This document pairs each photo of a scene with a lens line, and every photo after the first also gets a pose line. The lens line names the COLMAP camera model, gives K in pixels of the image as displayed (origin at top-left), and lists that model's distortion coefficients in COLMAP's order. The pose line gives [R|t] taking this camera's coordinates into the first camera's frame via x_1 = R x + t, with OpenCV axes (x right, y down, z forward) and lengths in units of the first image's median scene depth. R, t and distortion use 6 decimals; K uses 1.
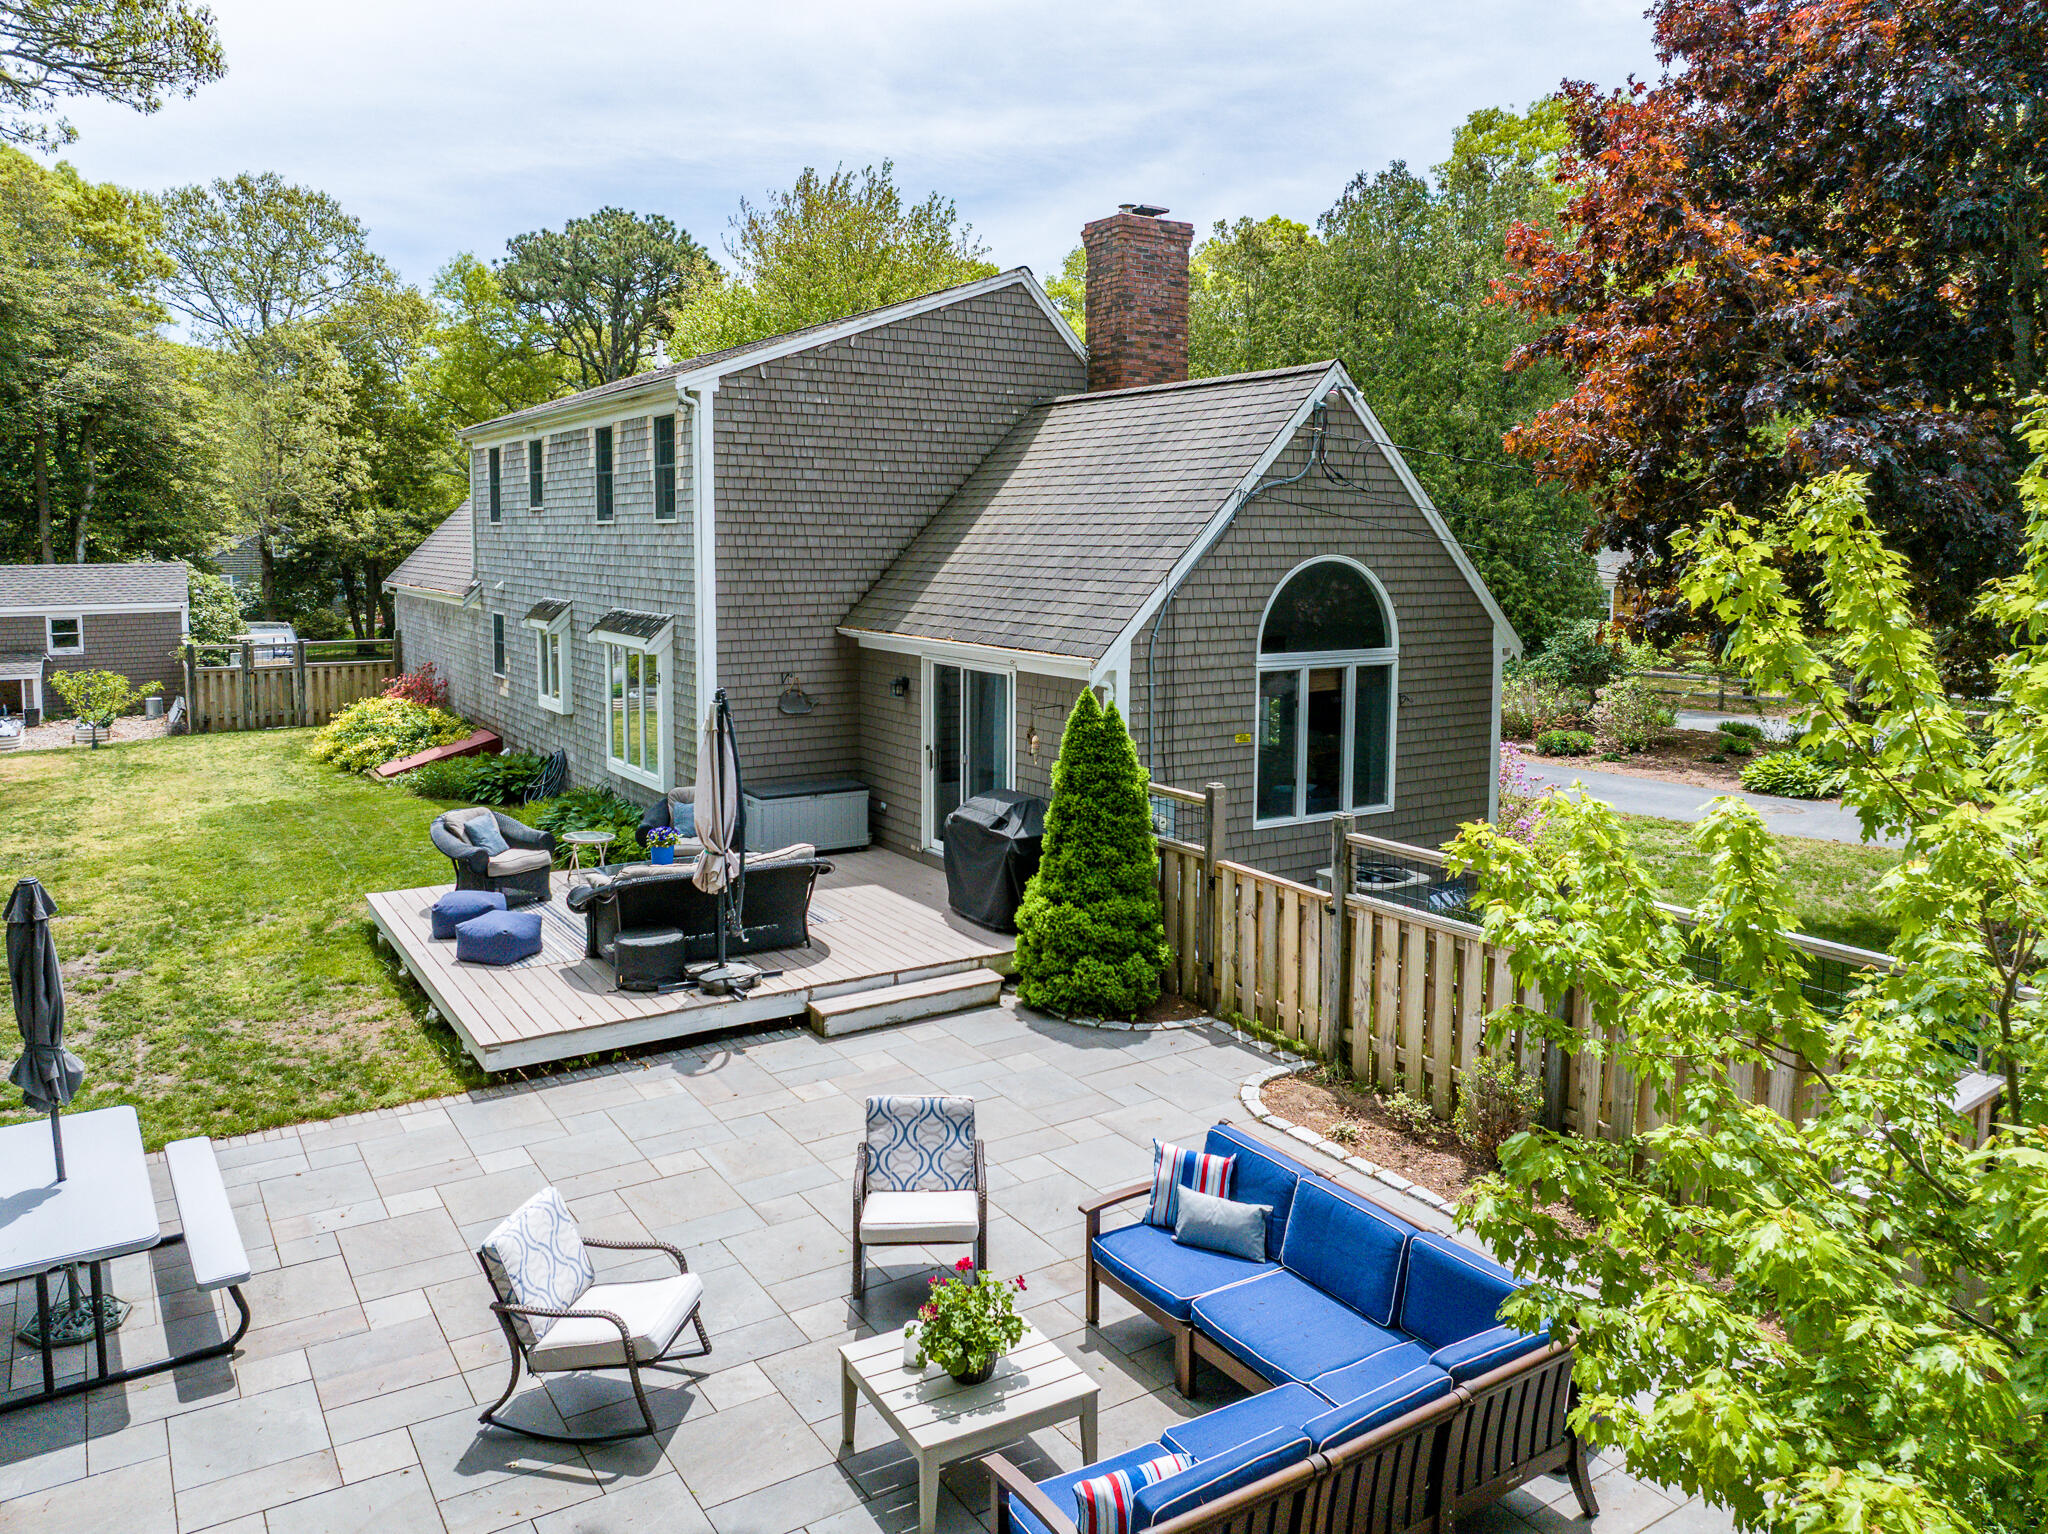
lens RADIAL K [[1460.9, 0, 1014.0], [0, 1460.9, 651.1], [0, 0, 1]] dist [-0.038392, -0.006730]
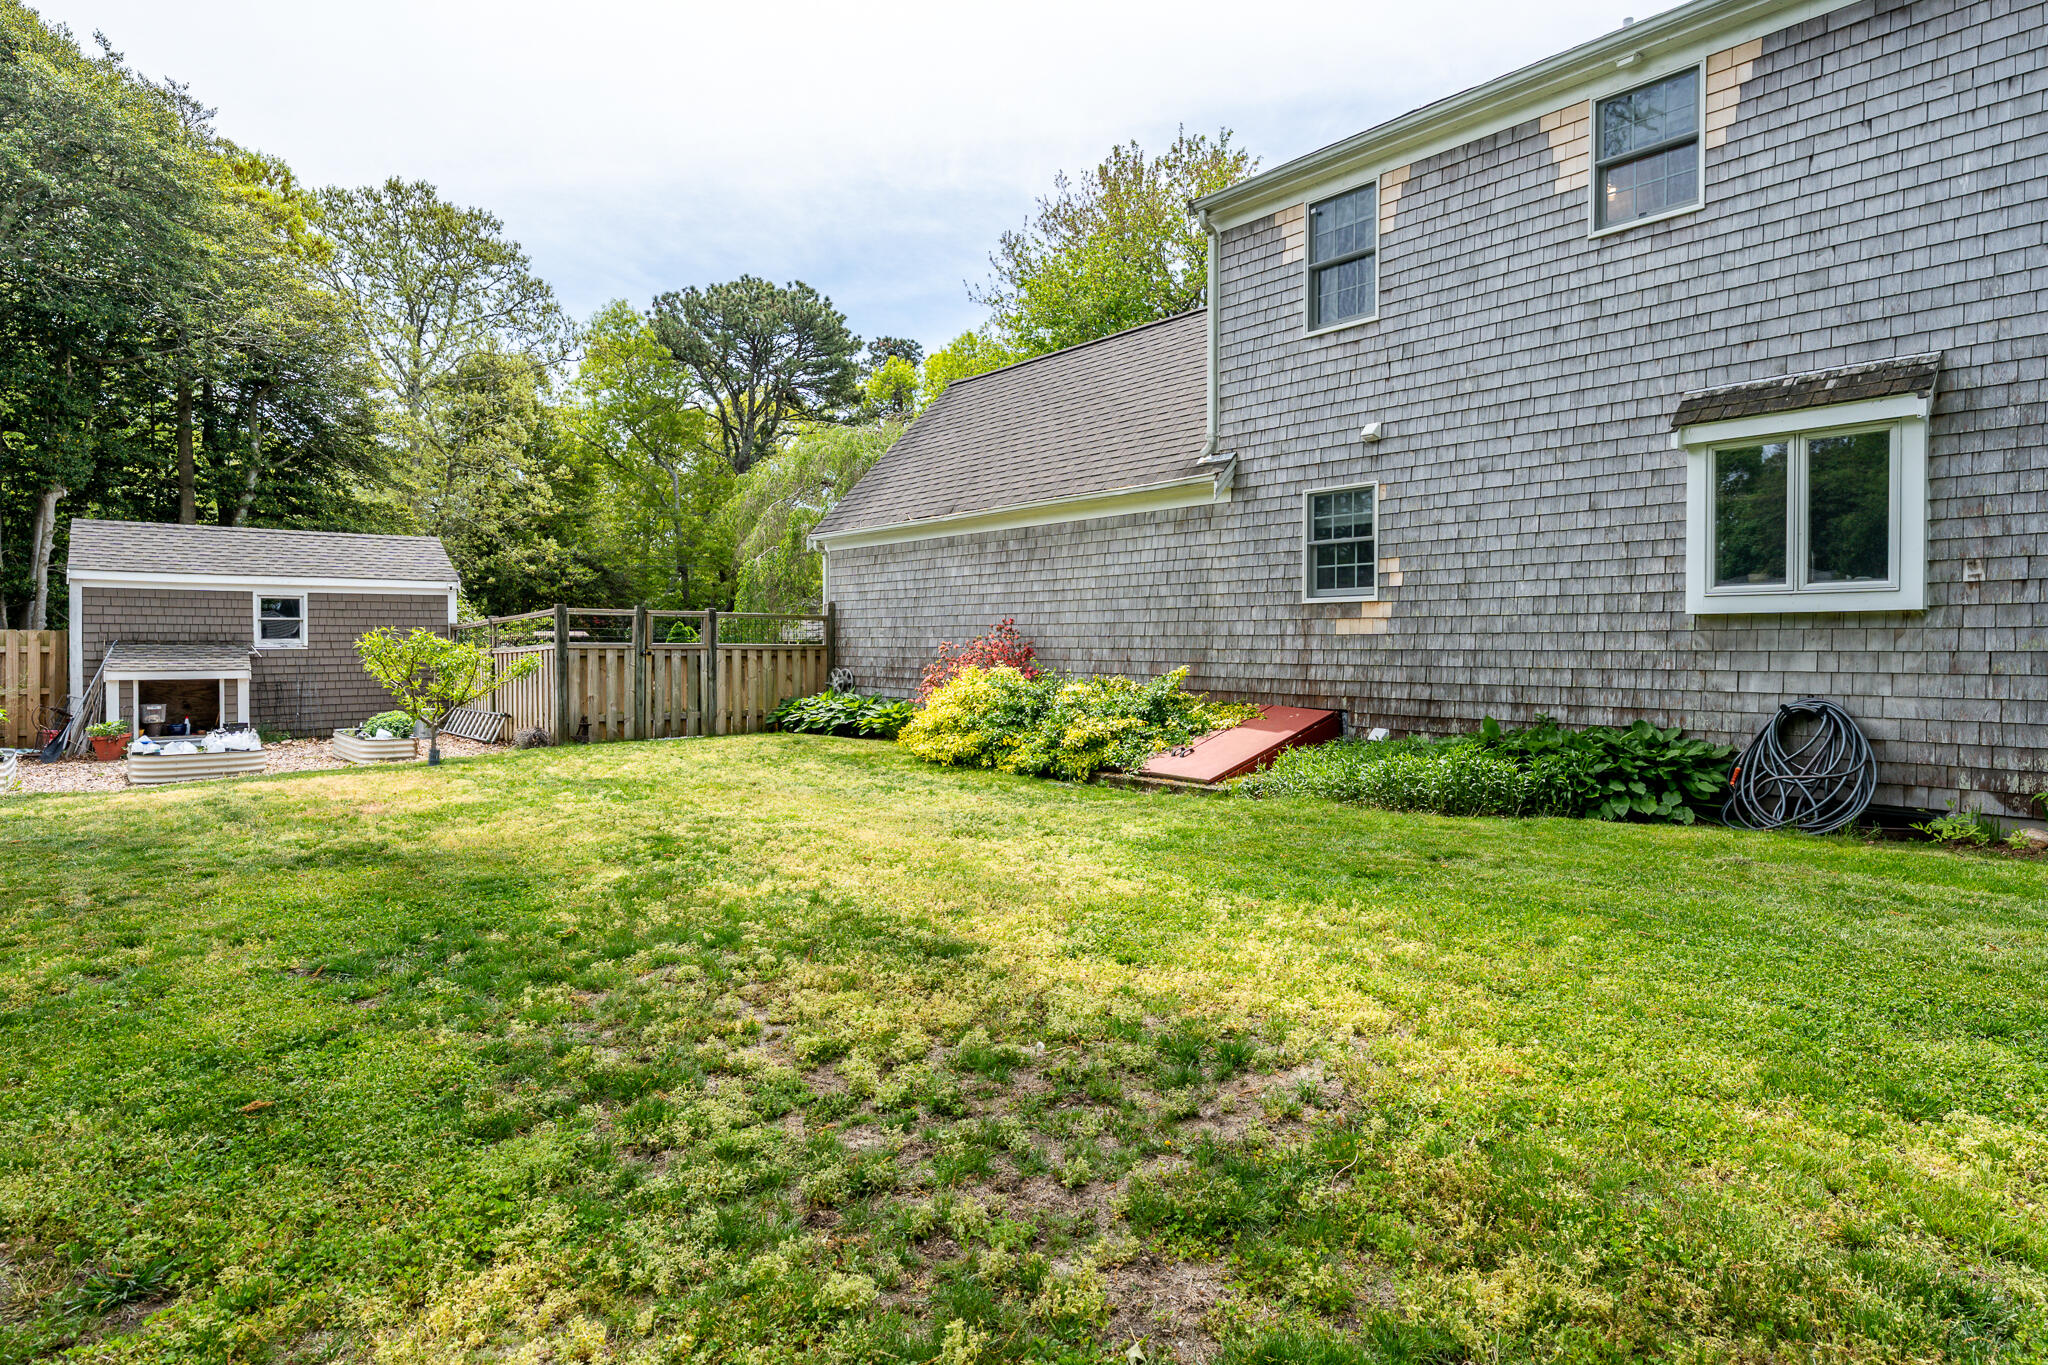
lens RADIAL K [[1068.4, 0, 1022.0], [0, 1068.4, 683.4], [0, 0, 1]] dist [-0.001533, 0.001501]
pose [[0.989199, -0.008132, 0.146356, -0.529041], [0.014866, 0.998877, -0.044977, 0.065700], [-0.145825, 0.046667, 0.988209, 0.606684]]
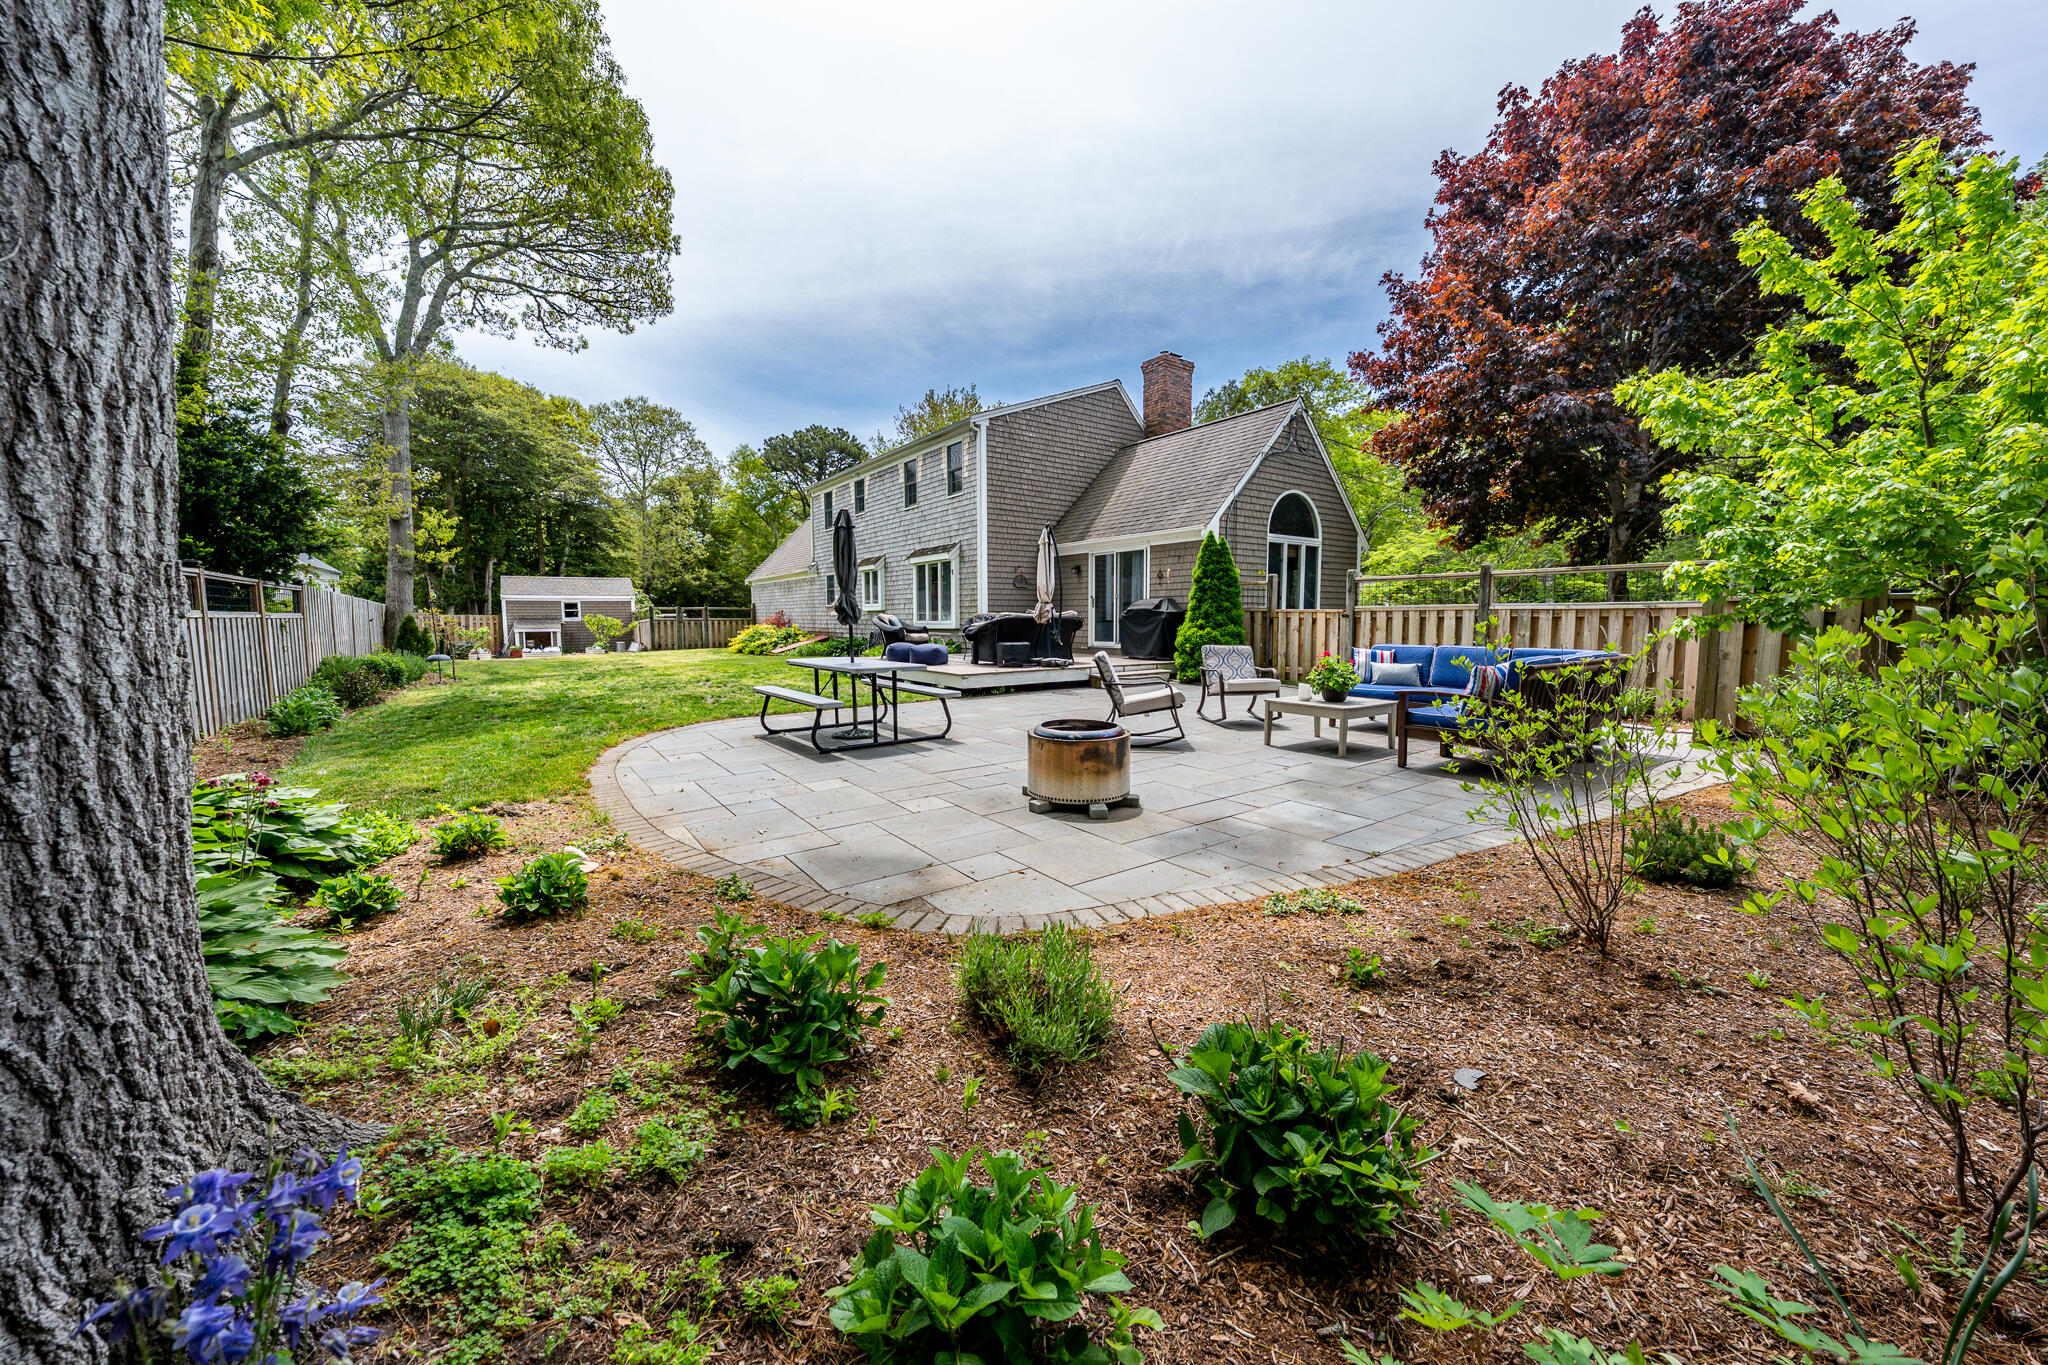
lens RADIAL K [[717.8, 0, 1020.4], [0, 717.8, 682.2], [0, 0, 1]] dist [0.001076, 0.000009]
pose [[0.998434, -0.014504, 0.054026, -0.144701], [0.013984, 0.999852, 0.009989, 0.116816], [-0.054163, -0.009218, 0.998490, -0.015488]]
